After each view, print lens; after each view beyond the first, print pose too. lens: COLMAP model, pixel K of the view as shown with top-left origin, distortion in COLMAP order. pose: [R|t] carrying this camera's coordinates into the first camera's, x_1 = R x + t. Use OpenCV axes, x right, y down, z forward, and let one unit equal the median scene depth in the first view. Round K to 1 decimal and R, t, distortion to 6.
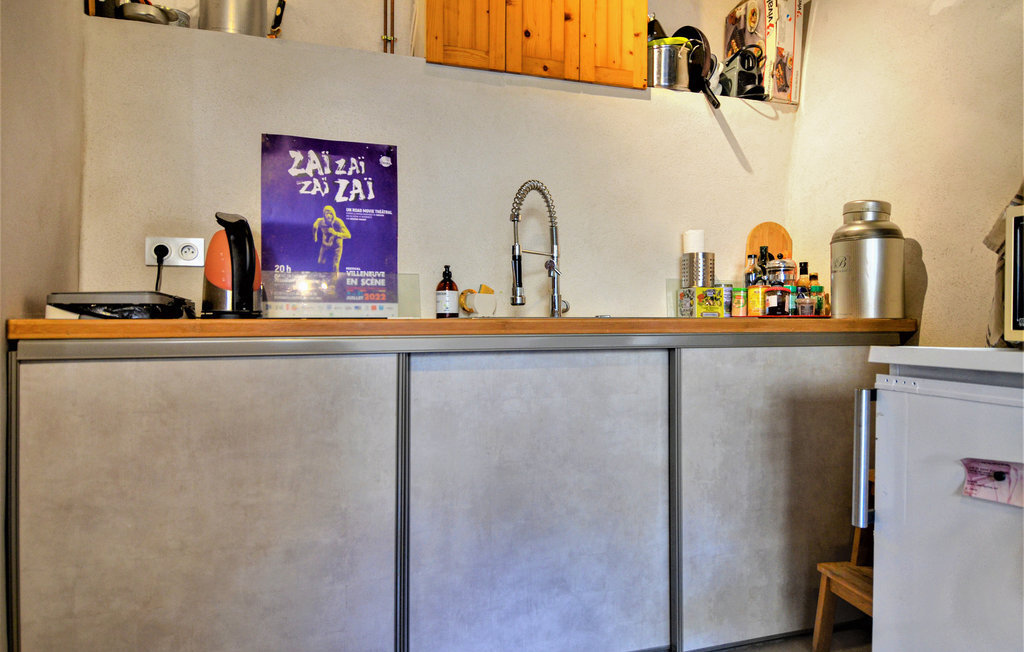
lens RADIAL K [[619.0, 0, 536.2], [0, 619.0, 314.4], [0, 0, 1]] dist [0.041450, -0.001862]
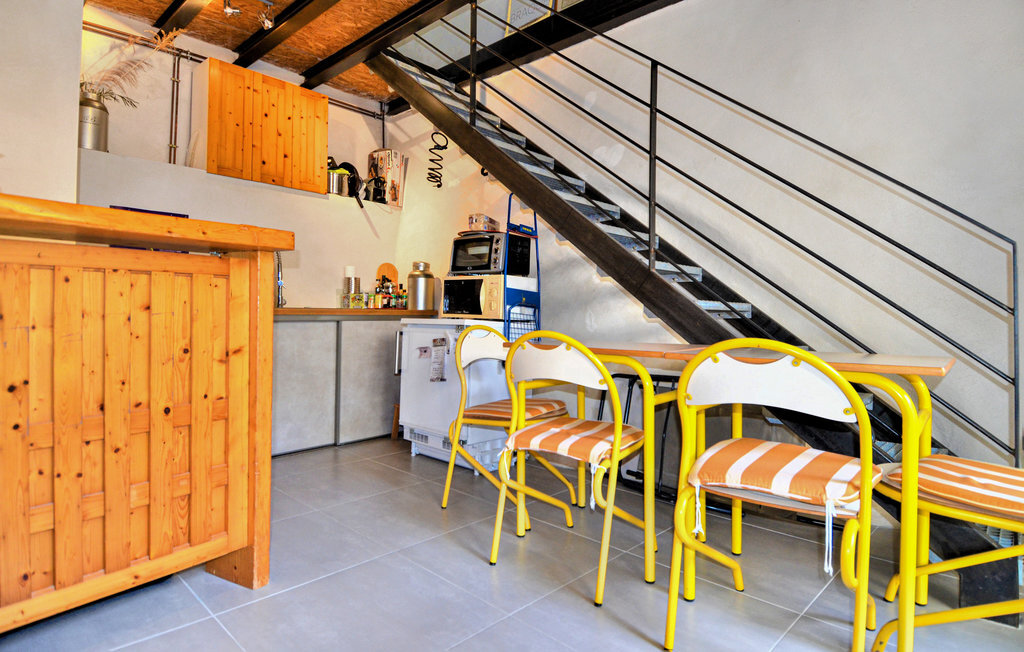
lens RADIAL K [[540.5, 0, 519.2], [0, 540.5, 312.5], [0, 0, 1]] dist [0.038792, -0.039083]
pose [[0.859701, 0.012604, 0.510642, -0.195595], [-0.018738, 0.999801, 0.006868, -0.004730], [-0.510454, -0.015473, 0.859766, -0.903740]]
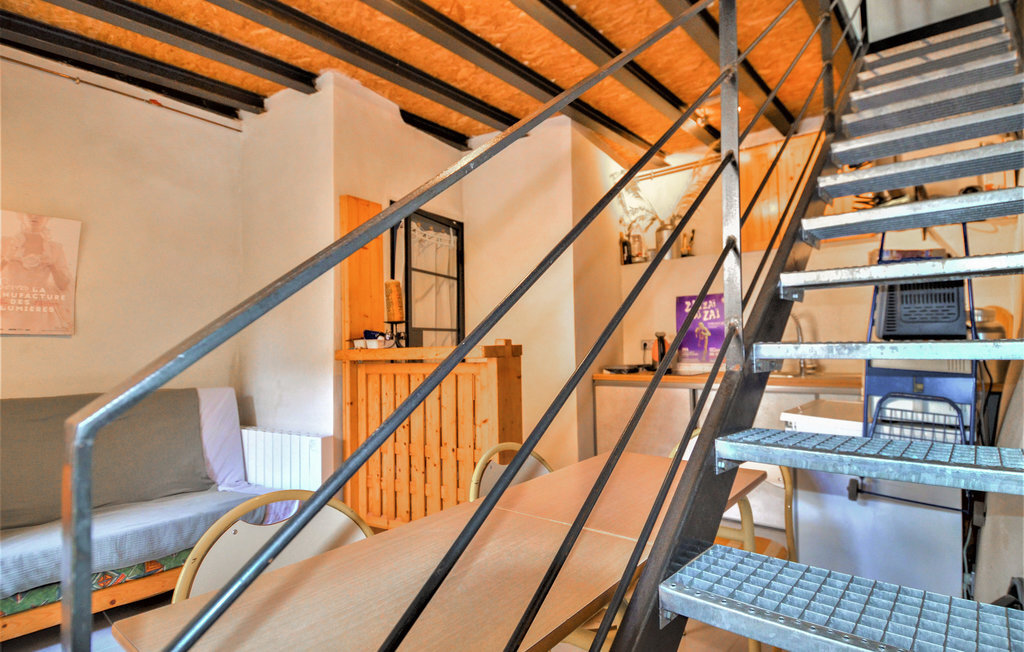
lens RADIAL K [[526.8, 0, 532.4], [0, 526.8, 316.2], [0, 0, 1]] dist [0.035164, -0.038431]
pose [[0.569520, -0.054699, -0.820155, 0.889843], [0.029212, 0.998500, -0.046308, -0.114597], [0.821458, 0.002415, 0.570264, -0.633235]]
